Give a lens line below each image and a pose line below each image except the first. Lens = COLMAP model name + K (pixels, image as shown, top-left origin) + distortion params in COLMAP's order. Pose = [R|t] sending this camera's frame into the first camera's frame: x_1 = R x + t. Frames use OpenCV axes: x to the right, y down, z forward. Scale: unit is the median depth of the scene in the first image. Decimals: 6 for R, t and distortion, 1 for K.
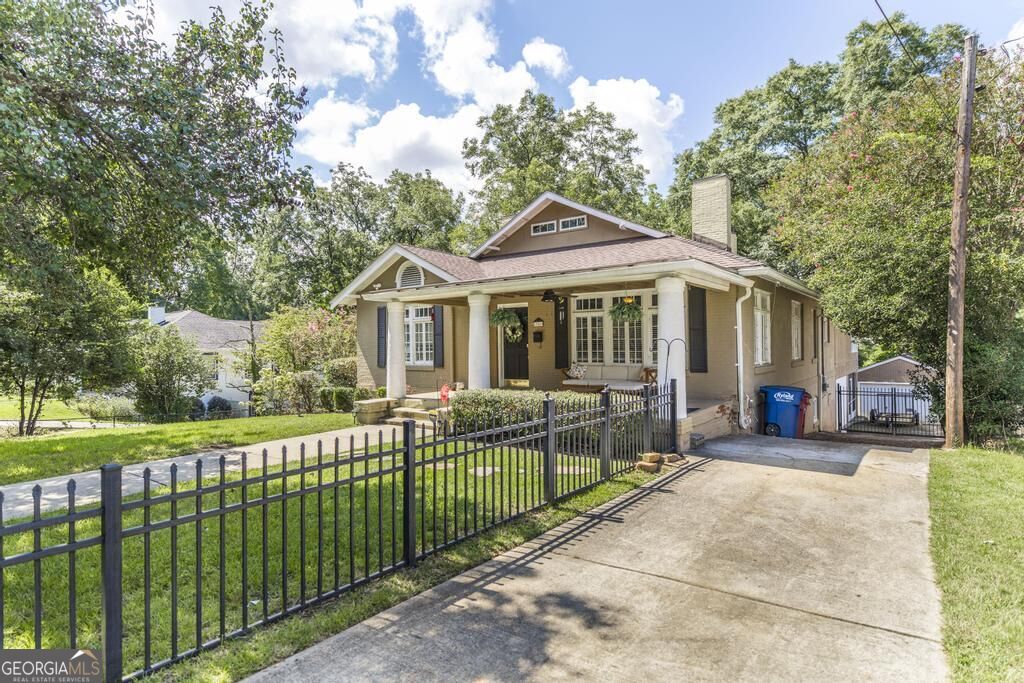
lens RADIAL K [[545.5, 0, 513.8], [0, 545.5, 344.9], [0, 0, 1]] dist [0.006341, -0.003230]
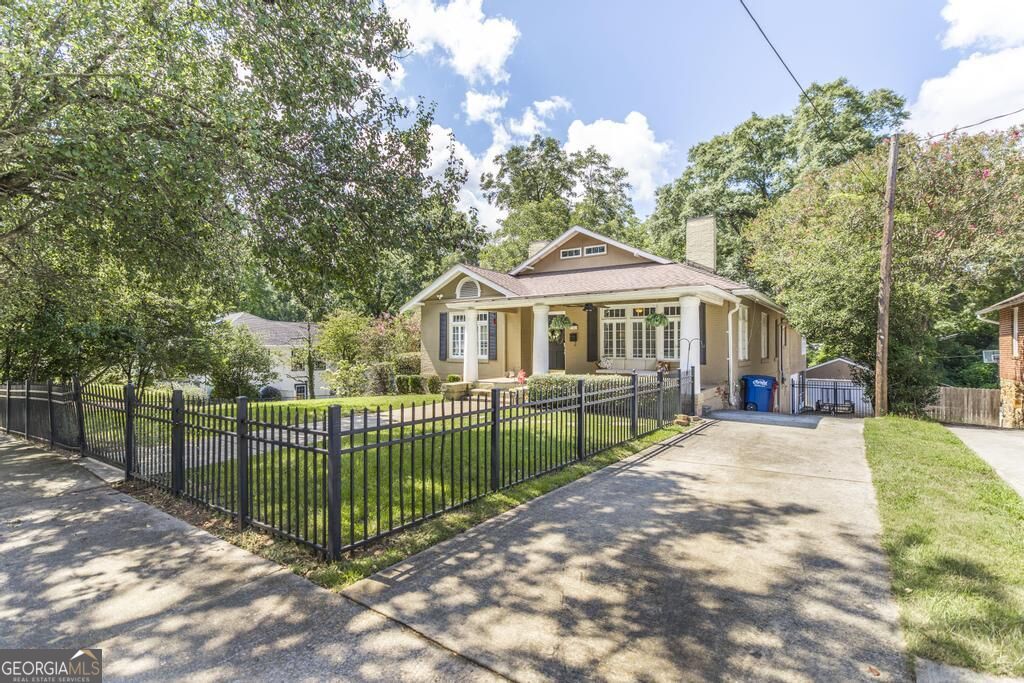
lens RADIAL K [[480.2, 0, 511.3], [0, 480.2, 345.8], [0, 0, 1]] dist [-0.001658, 0.000760]
pose [[0.999761, 0.012989, 0.017558, -0.120108], [-0.012962, 0.999915, -0.001626, 0.008903], [-0.017578, 0.001398, 0.999845, -0.153548]]
